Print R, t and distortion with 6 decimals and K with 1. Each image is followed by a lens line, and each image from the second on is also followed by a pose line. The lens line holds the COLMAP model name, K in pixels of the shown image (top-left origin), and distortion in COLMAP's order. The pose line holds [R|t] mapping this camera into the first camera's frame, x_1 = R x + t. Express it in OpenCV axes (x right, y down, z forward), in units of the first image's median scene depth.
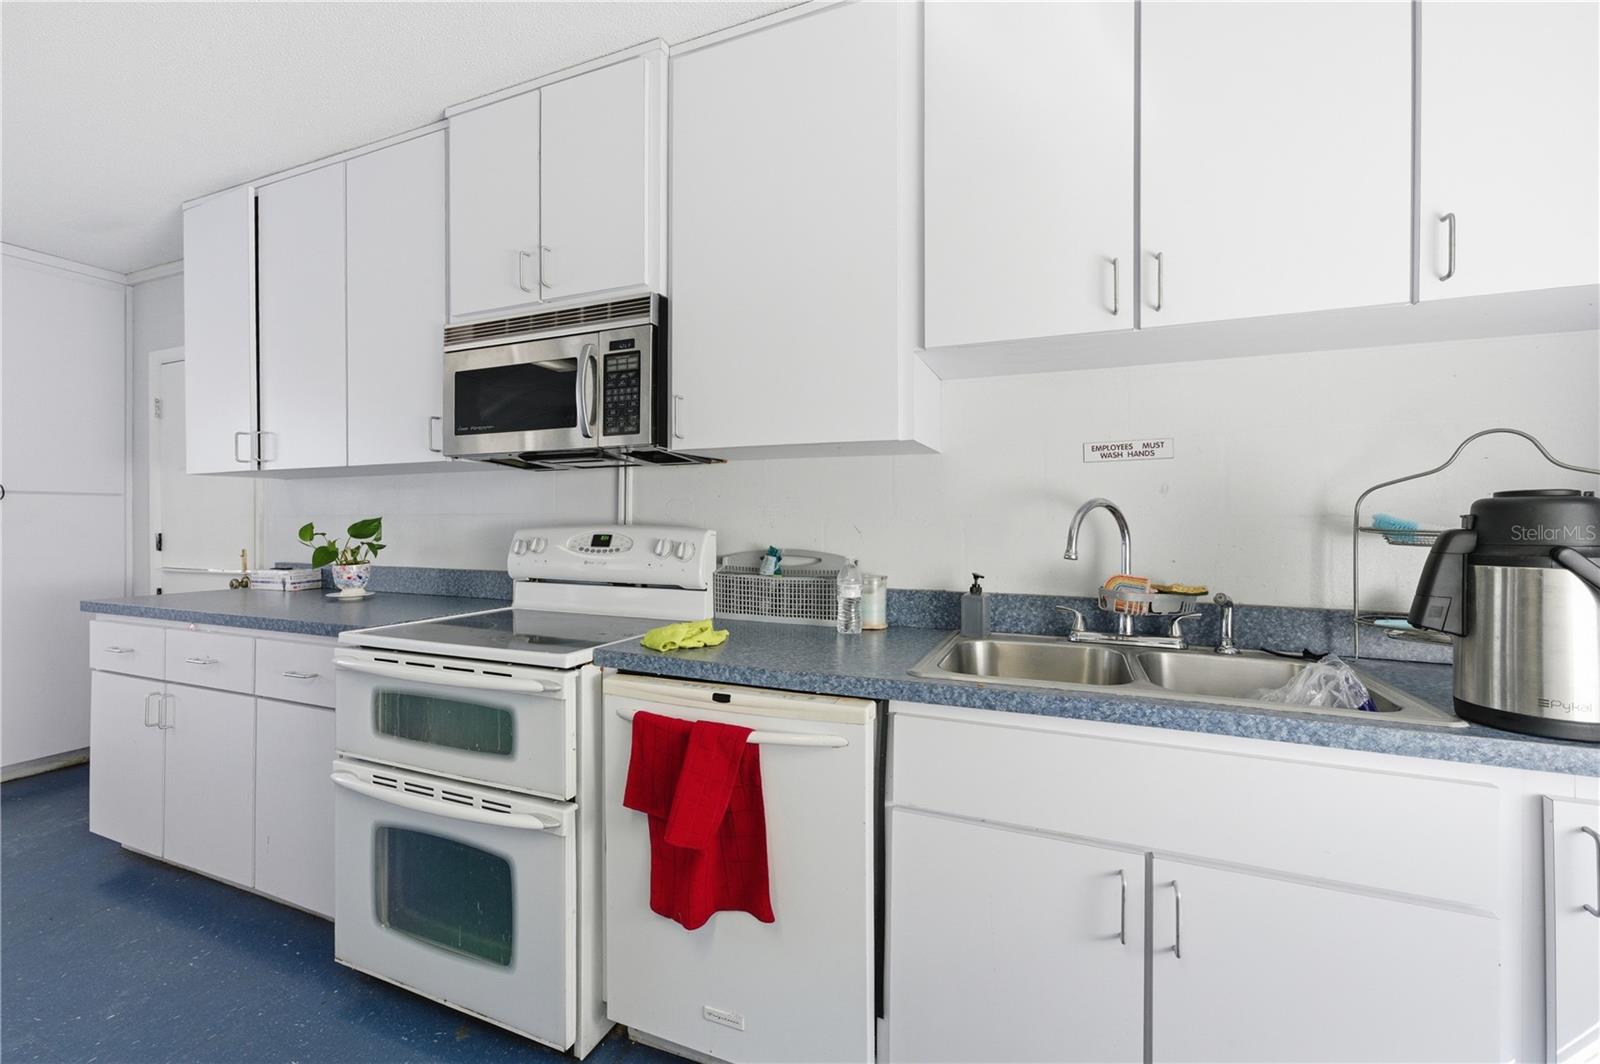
lens RADIAL K [[664.3, 0, 798.1], [0, 664.3, 524.0], [0, 0, 1]] dist [0.000002, -0.000026]
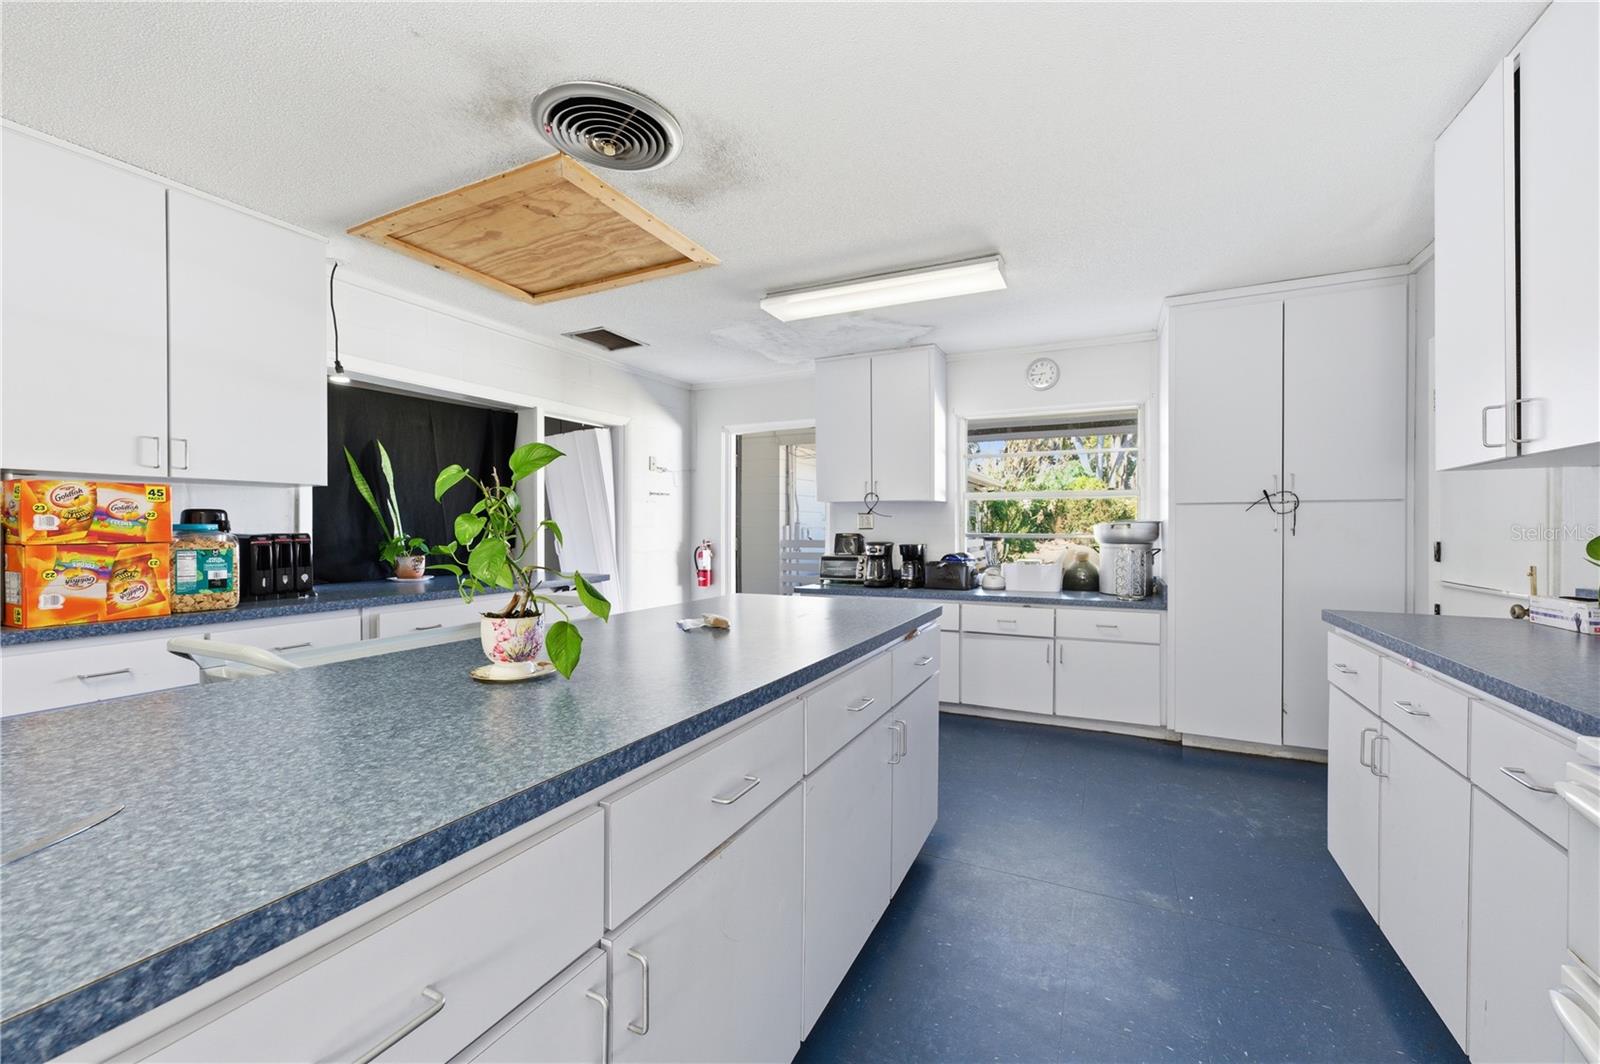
lens RADIAL K [[636.5, 0, 799.7], [0, 636.5, 527.5], [0, 0, 1]] dist [0.000354, 0.000020]
pose [[-0.060615, 0.000557, -0.998161, -0.098868], [-0.004488, 0.999990, 0.000830, -0.002558], [0.998151, 0.004530, -0.060612, 0.293819]]
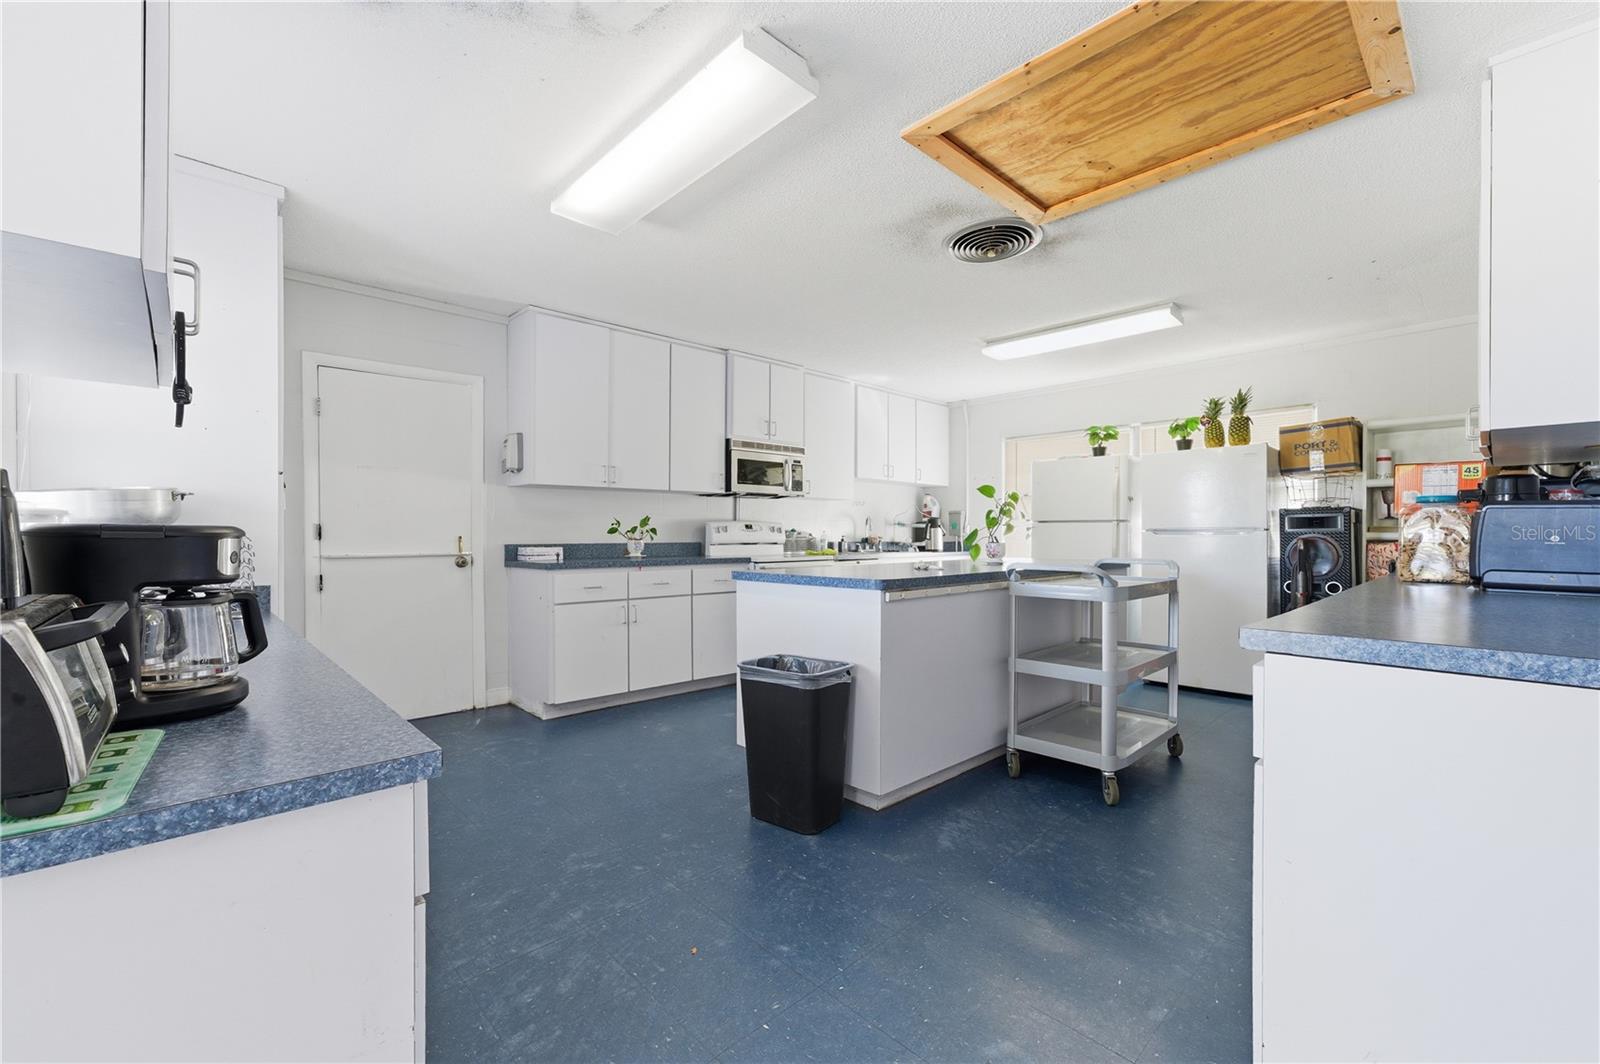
lens RADIAL K [[658.4, 0, 800.0], [0, 658.4, 532.0], [0, 0, 1]] dist [-0.000374, -0.000029]
pose [[0.407044, 0.000796, 0.913408, -2.264351], [0.004323, 0.999987, -0.002798, 0.046948], [-0.913398, 0.005087, 0.407035, -0.190369]]
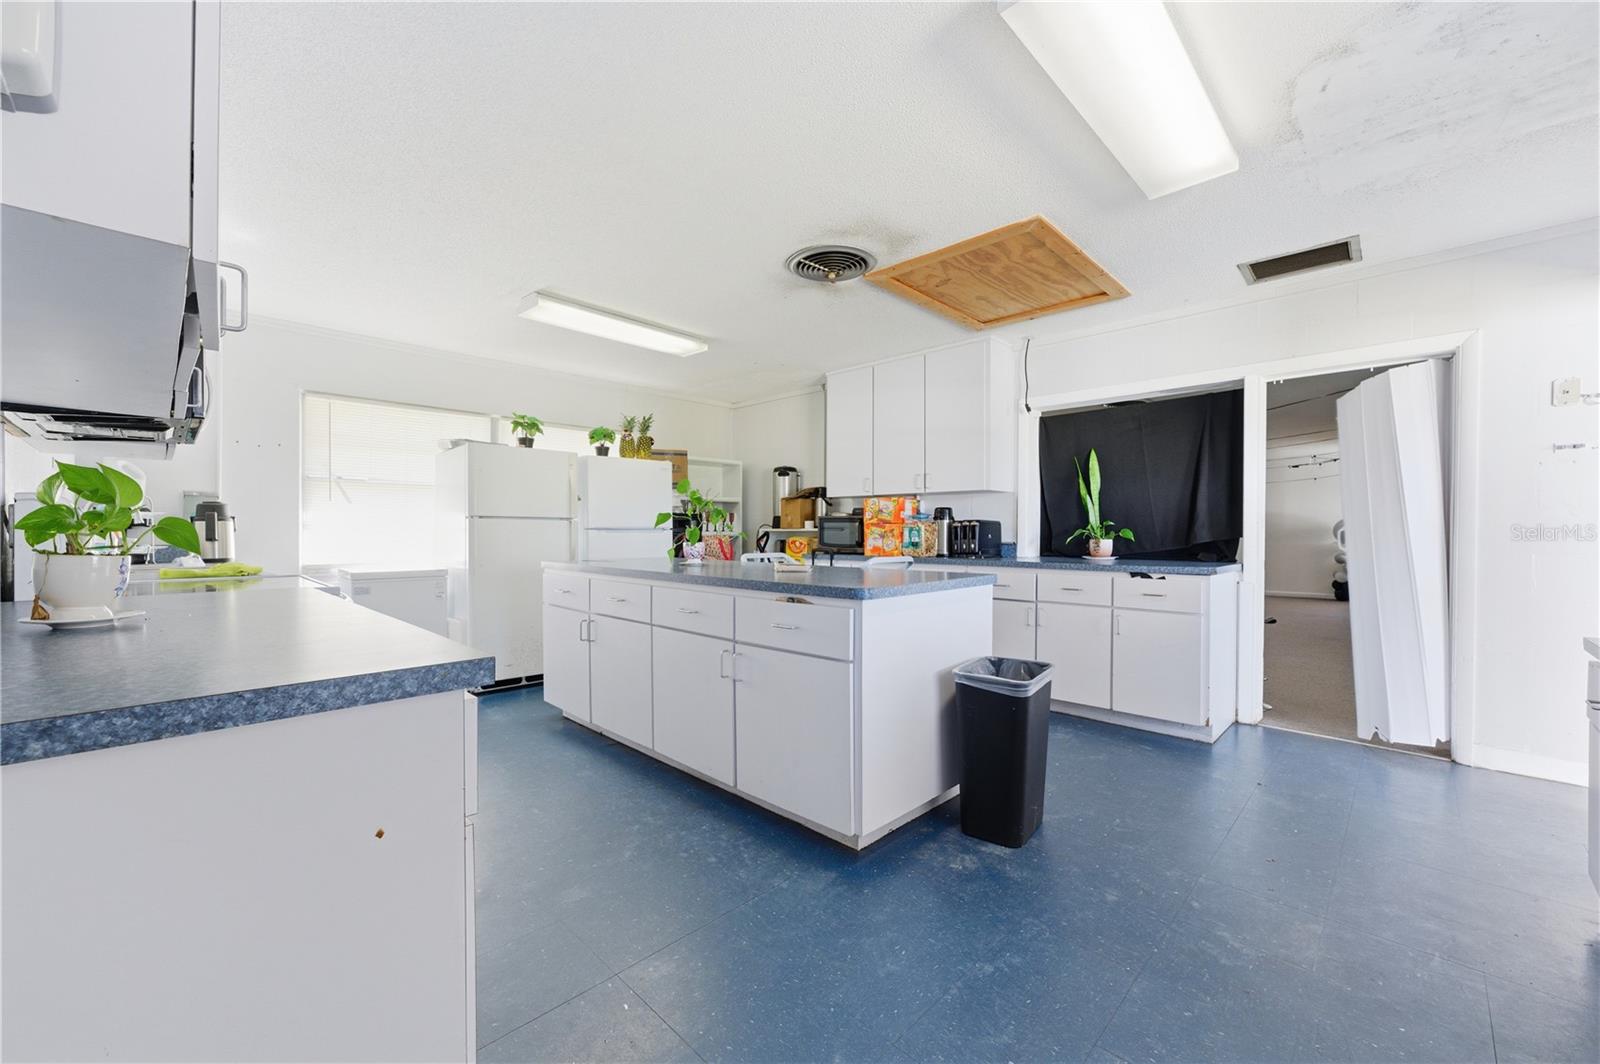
lens RADIAL K [[630.5, 0, 794.6], [0, 630.5, 533.8], [0, 0, 1]] dist [-0.000503, -0.000038]
pose [[-0.927566, -0.005599, 0.373617, -1.363974], [-0.002647, 0.999961, 0.008415, 0.040005], [-0.373649, 0.006817, -0.927545, 1.279114]]
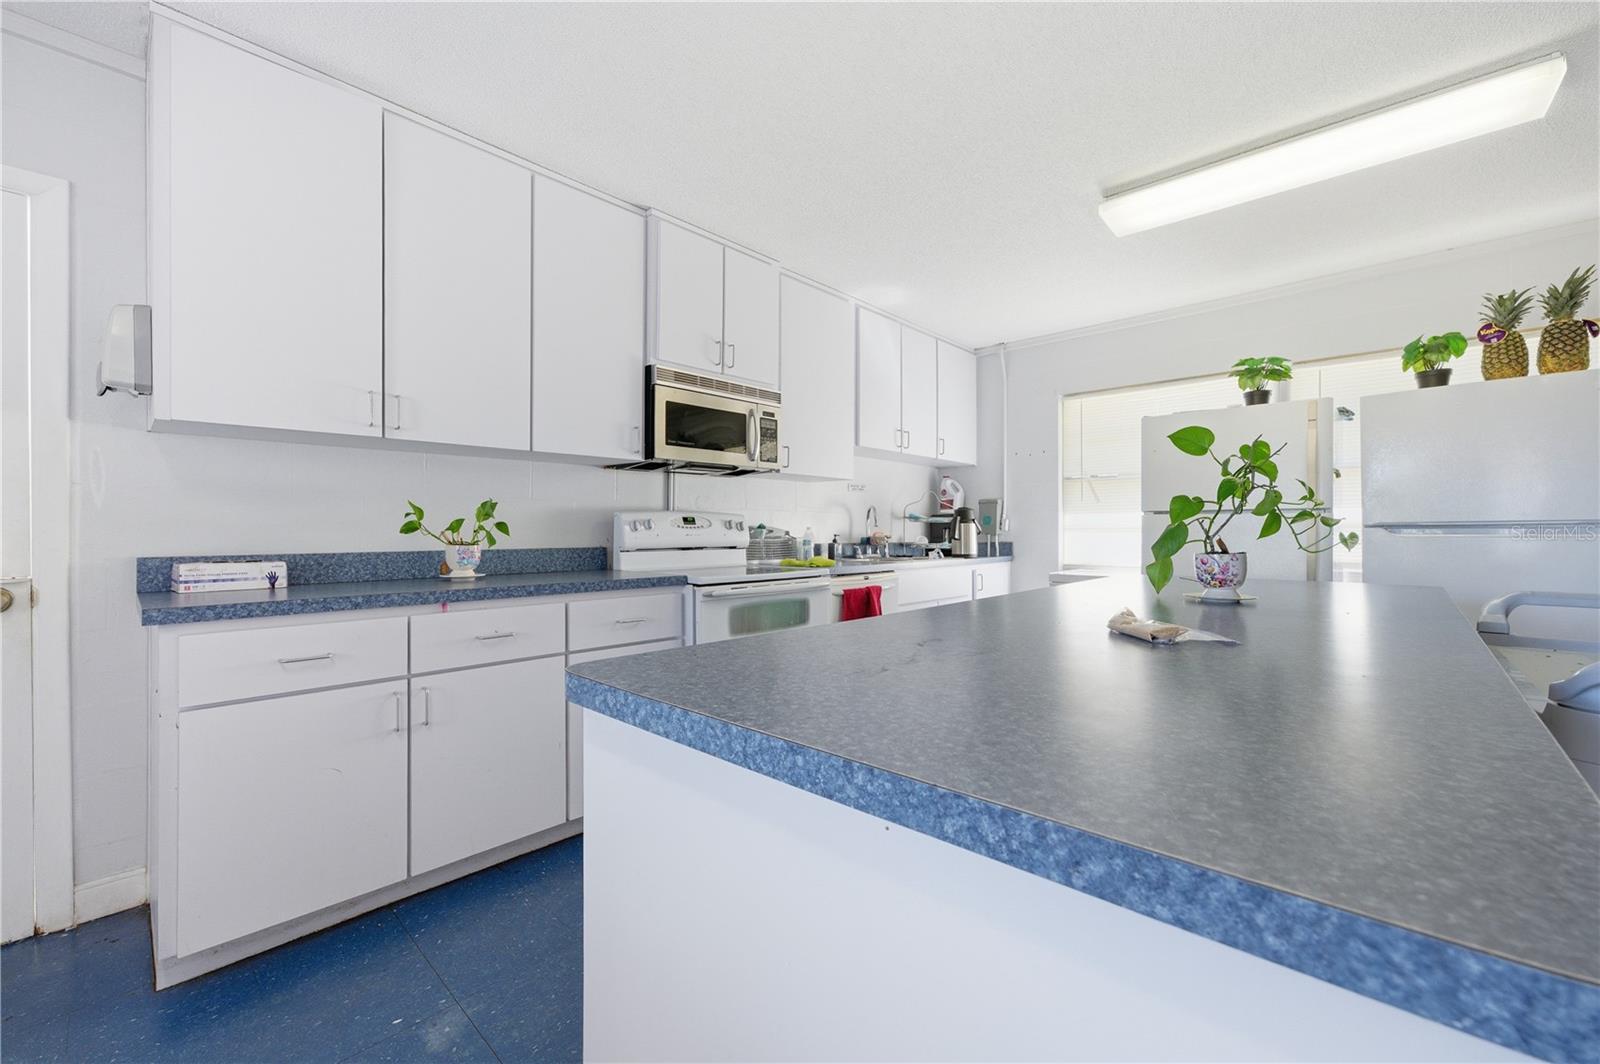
lens RADIAL K [[636.5, 0, 799.7], [0, 636.5, 527.5], [0, 0, 1]] dist [0.000354, 0.000020]
pose [[0.352033, 0.001881, 0.935986, -1.424708], [0.005267, 0.999978, -0.003990, 0.042846], [-0.935973, 0.006334, 0.352016, 0.211614]]
